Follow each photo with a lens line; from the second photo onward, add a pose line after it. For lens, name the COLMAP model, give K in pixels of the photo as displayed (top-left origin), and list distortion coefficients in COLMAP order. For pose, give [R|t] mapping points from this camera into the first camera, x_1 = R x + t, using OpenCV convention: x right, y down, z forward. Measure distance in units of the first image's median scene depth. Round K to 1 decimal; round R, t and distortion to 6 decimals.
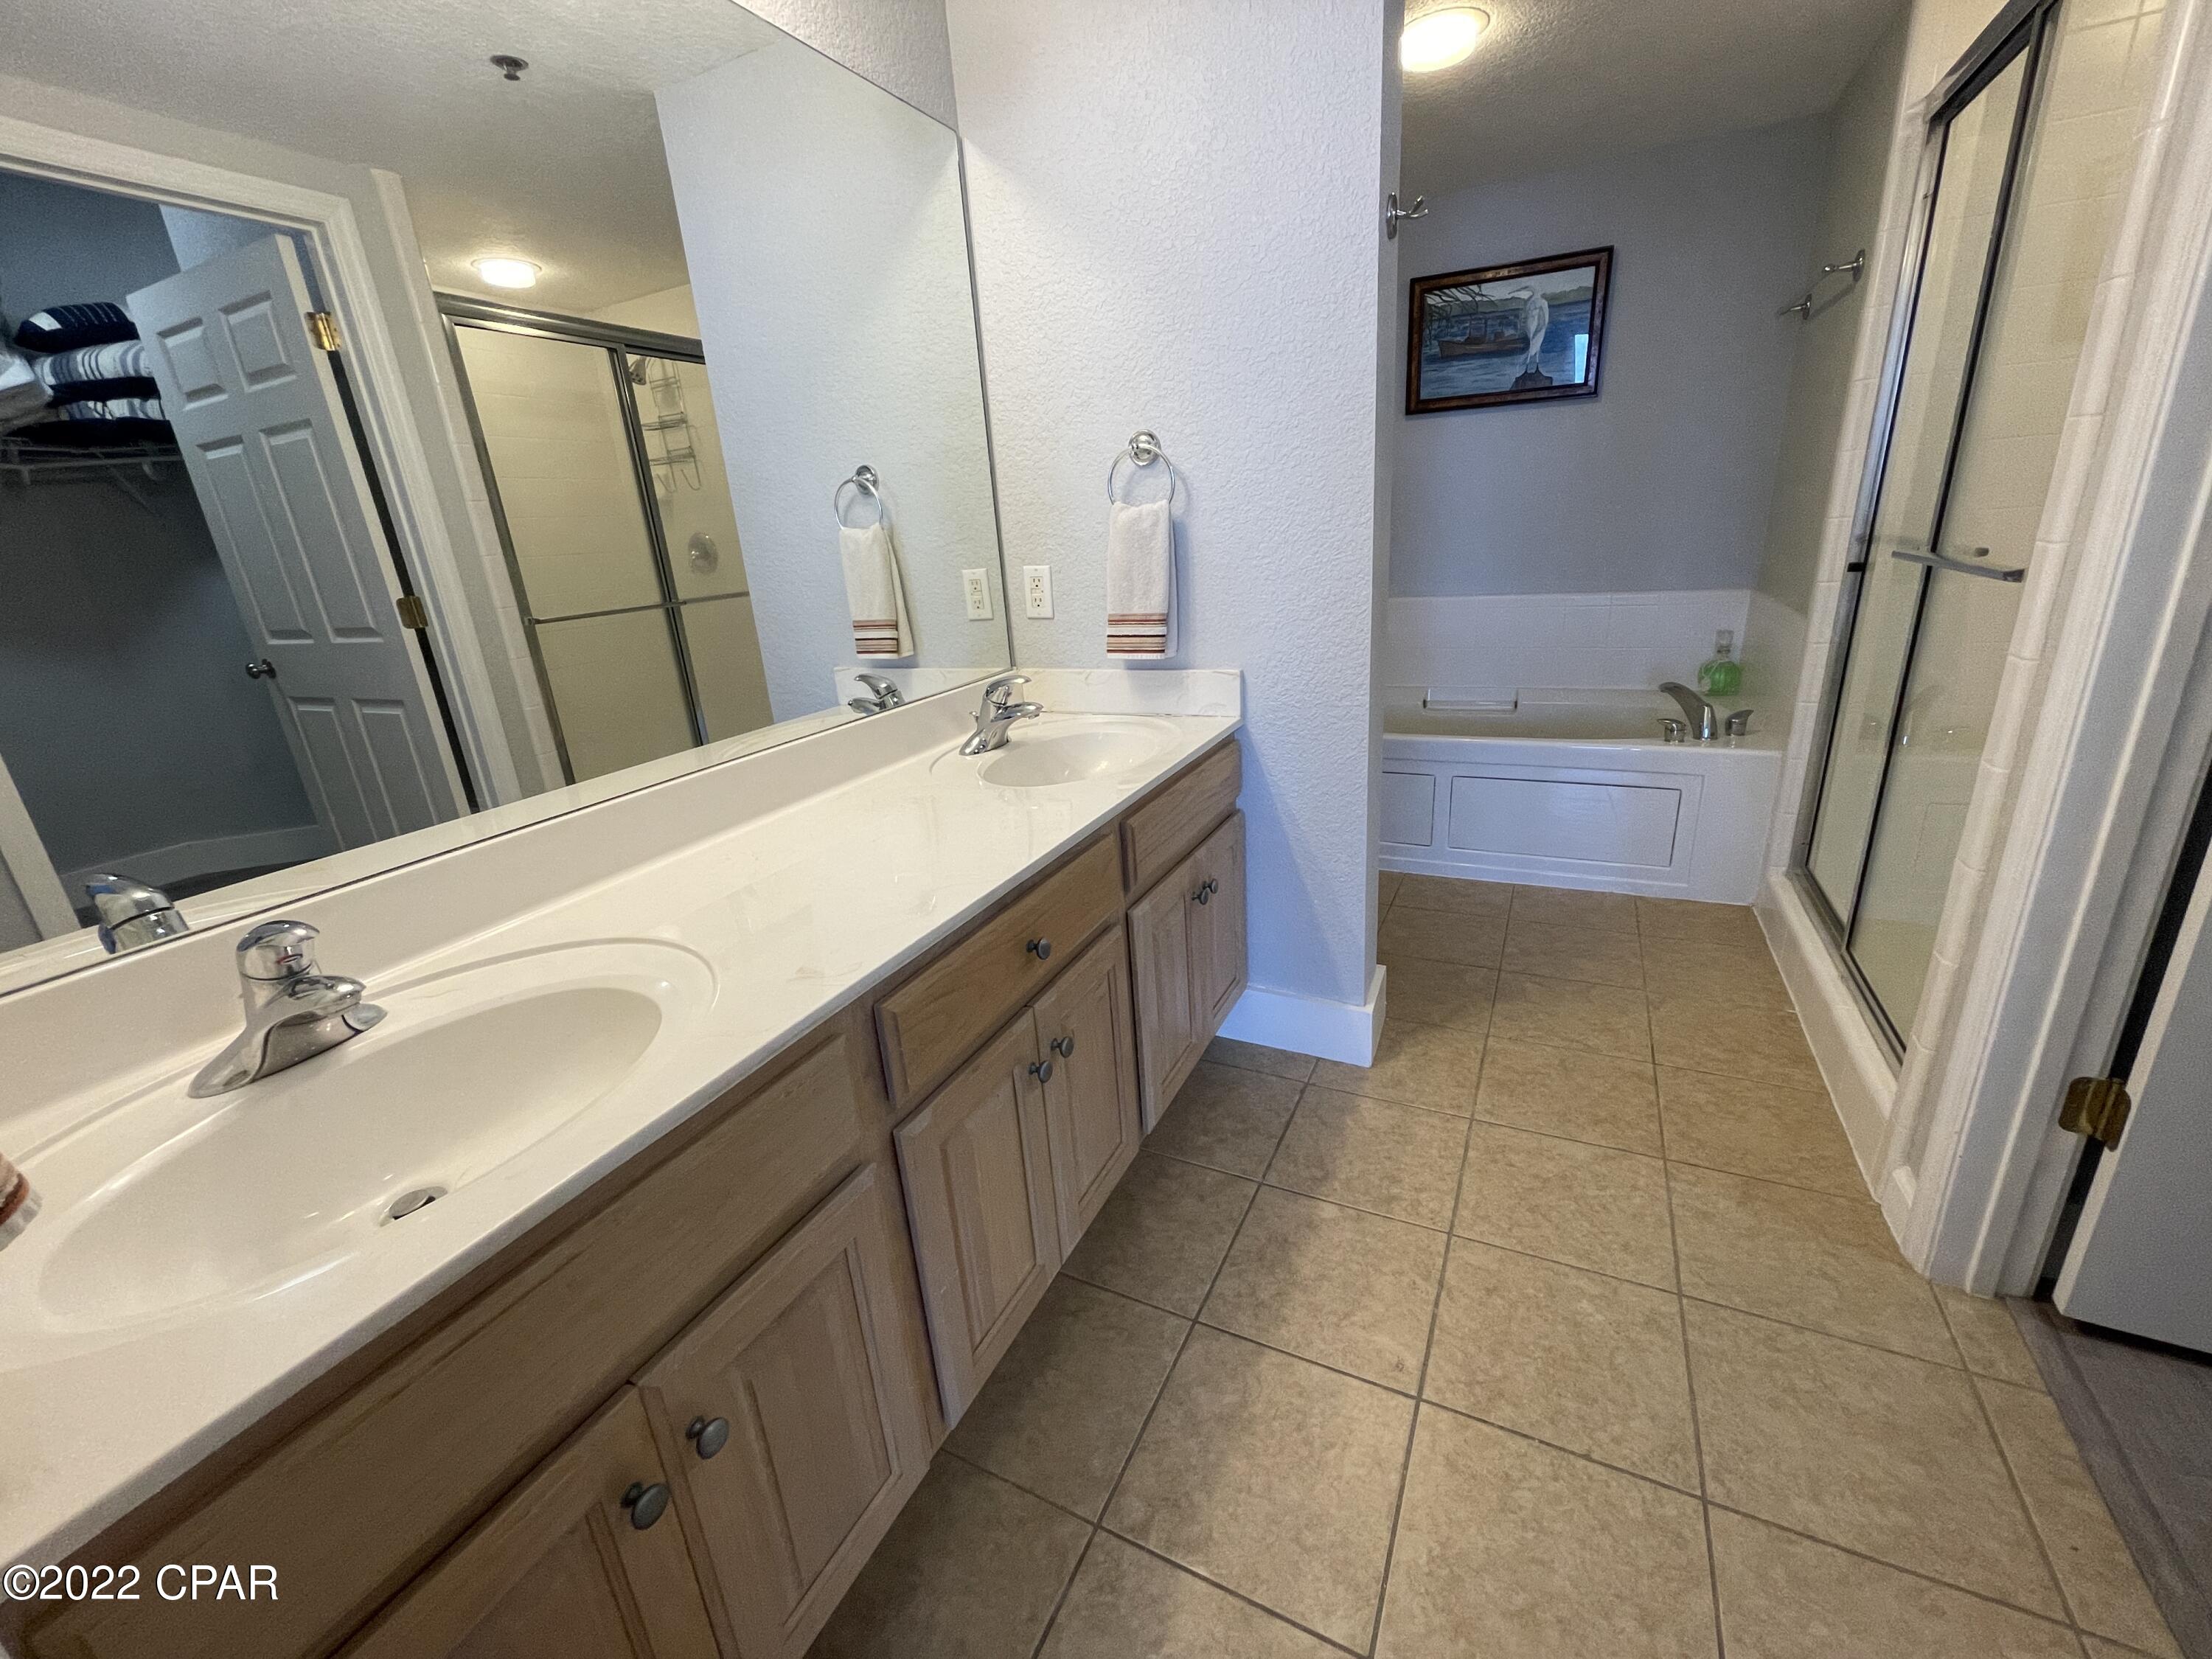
lens RADIAL K [[893.1, 0, 1103.4], [0, 893.1, 827.9], [0, 0, 1]] dist [-0.000963, -0.000664]
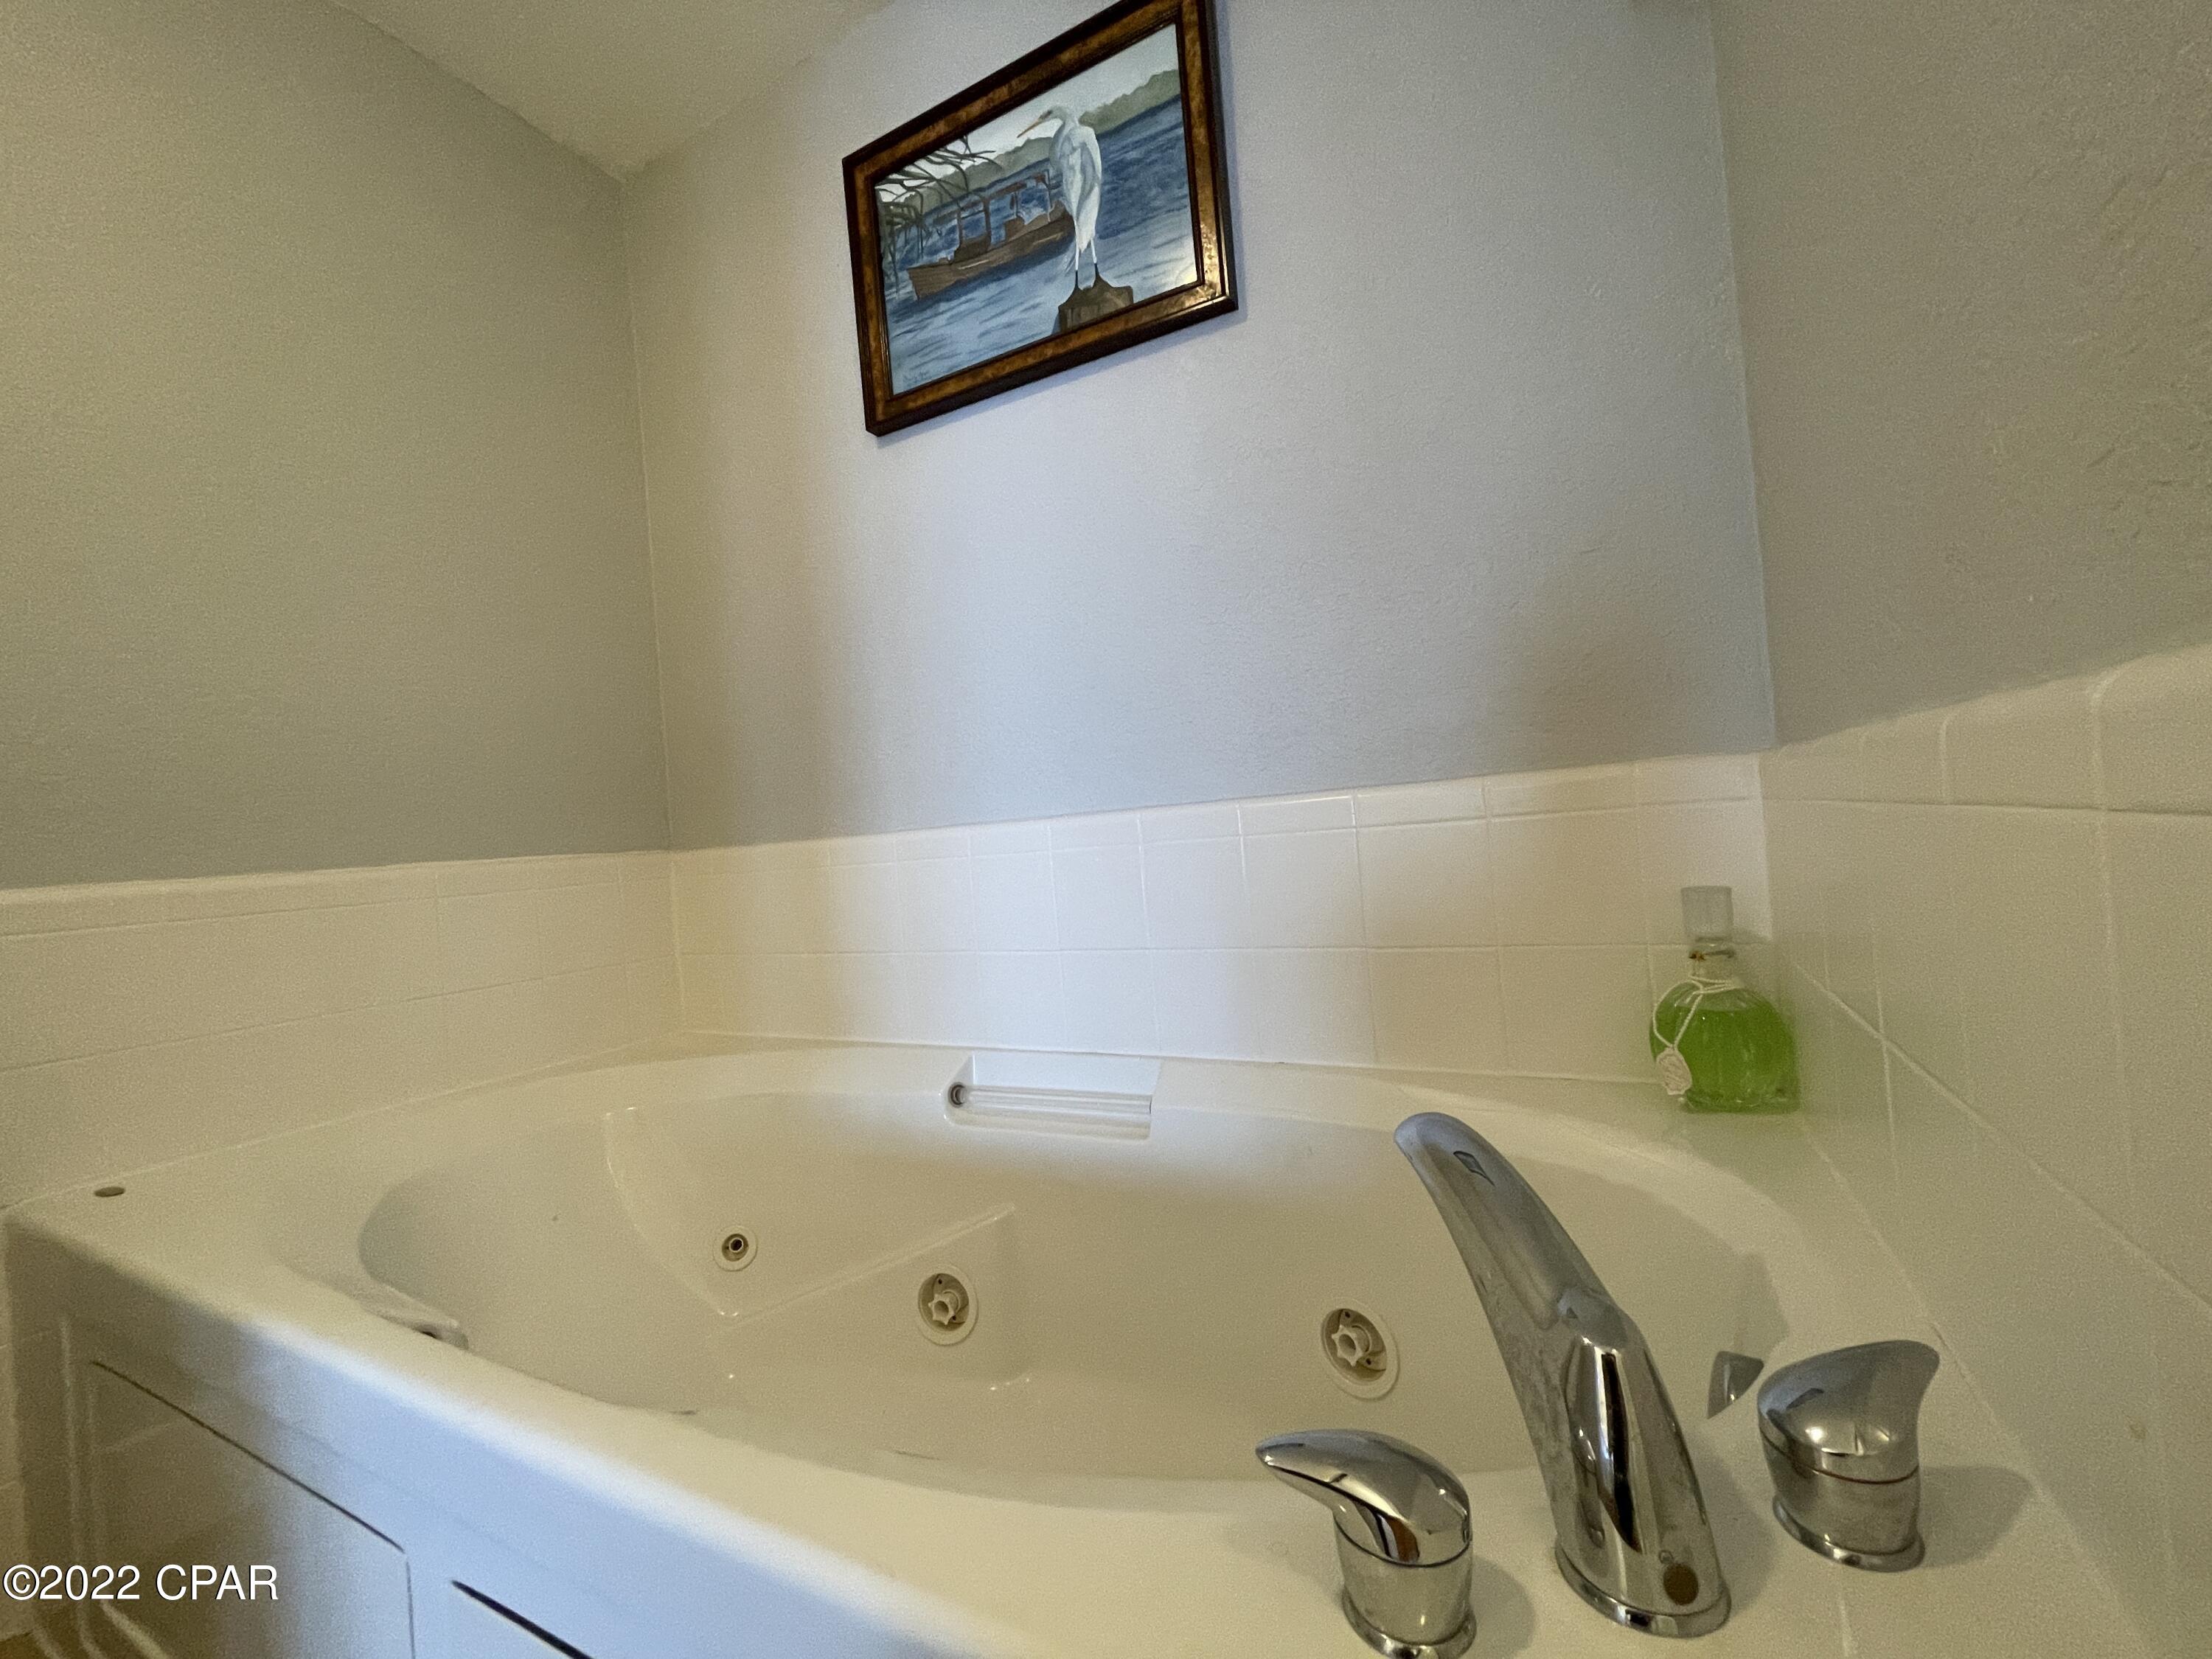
lens RADIAL K [[893.1, 0, 1110.2], [0, 893.1, 820.8], [0, 0, 1]] dist [-0.000963, -0.000664]
pose [[0.999690, -0.018608, -0.016547, 0.488951], [0.012355, 0.947606, -0.319202, -0.145661], [0.021620, 0.318899, 0.947542, 0.684304]]
